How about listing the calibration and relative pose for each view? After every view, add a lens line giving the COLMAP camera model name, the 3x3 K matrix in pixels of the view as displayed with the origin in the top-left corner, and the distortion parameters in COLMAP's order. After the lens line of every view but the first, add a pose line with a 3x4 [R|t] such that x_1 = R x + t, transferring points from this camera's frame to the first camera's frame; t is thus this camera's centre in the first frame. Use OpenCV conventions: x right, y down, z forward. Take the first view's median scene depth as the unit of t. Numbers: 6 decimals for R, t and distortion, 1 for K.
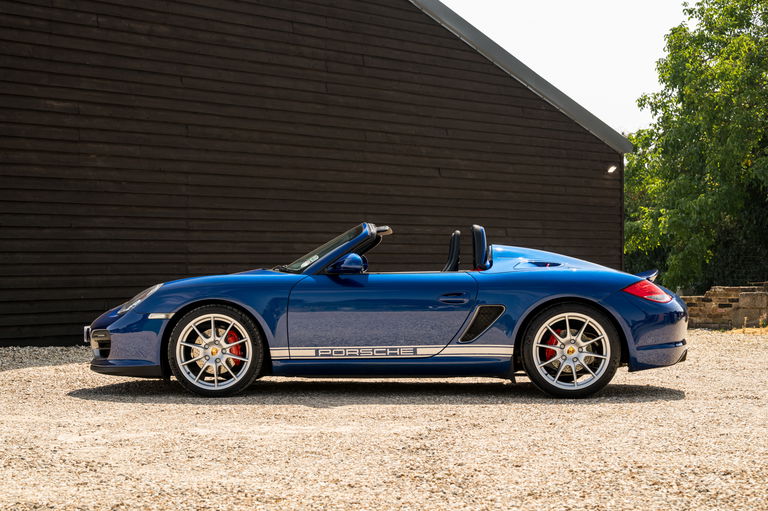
lens RADIAL K [[1631.8, 0, 380.3], [0, 1631.8, 256.3], [0, 0, 1]] dist [-0.028504, 0.000000]
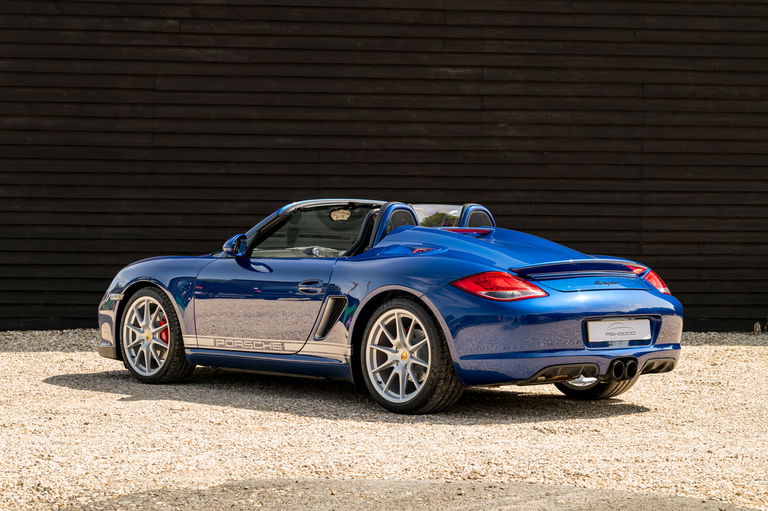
lens RADIAL K [[1760.1, 0, 381.0], [0, 1760.1, 251.7], [0, 0, 1]] dist [0.034150, 0.000000]
pose [[0.725040, 0.013954, -0.688565, 0.444969], [-0.005236, 0.999878, 0.014749, -0.004030], [0.688687, -0.007088, 0.725024, 0.223887]]
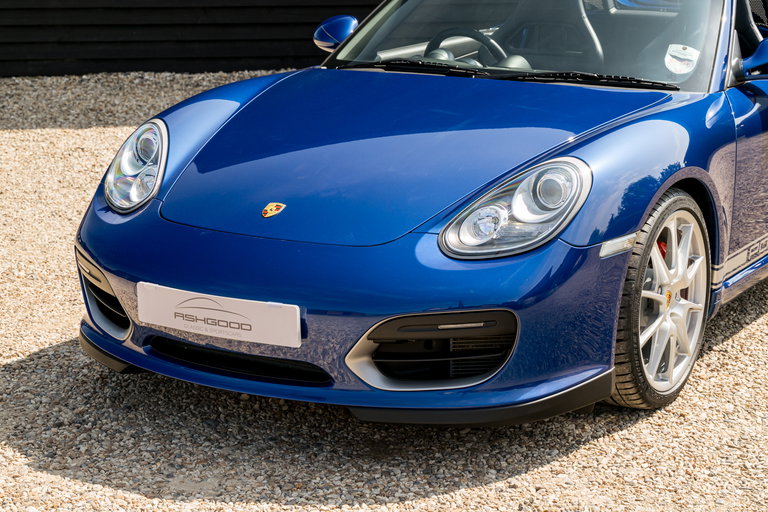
lens RADIAL K [[1639.8, 0, 388.1], [0, 1639.8, 250.1], [0, 0, 1]] dist [-0.014099, 0.000000]
pose [[0.712352, 0.153588, -0.684810, 0.248374], [0.007467, 0.974047, 0.226225, -0.030344], [0.701782, -0.166265, 0.692718, 0.389958]]
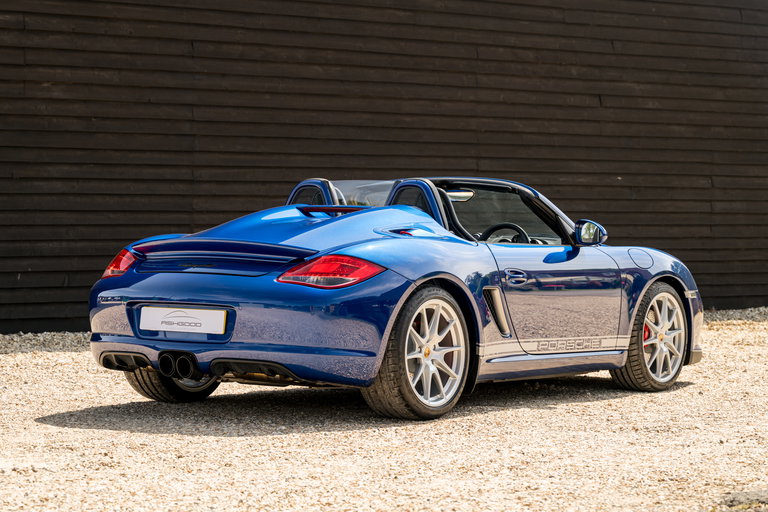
lens RADIAL K [[2072.7, 0, 360.3], [0, 2072.7, 232.5], [0, 0, 1]] dist [0.006591, 0.000000]
pose [[0.971188, 0.002322, -0.238305, 0.190686], [-0.000127, 0.999957, 0.009228, -0.001219], [0.238316, -0.008932, 0.971147, 0.091003]]
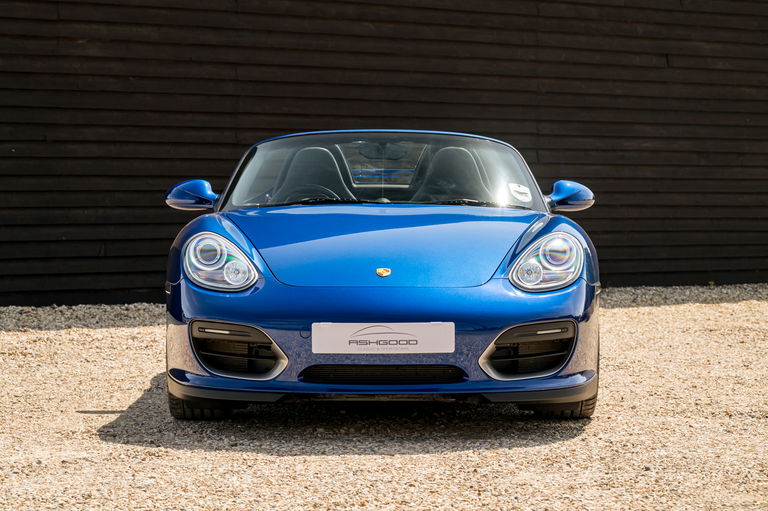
lens RADIAL K [[2143.6, 0, 387.5], [0, 2143.6, 253.1], [0, 0, 1]] dist [-0.003611, 0.000000]
pose [[0.969525, 0.010809, -0.244753, 0.179206], [-0.002627, 0.999427, 0.033733, -0.000616], [0.244977, -0.032063, 0.968999, 0.114918]]
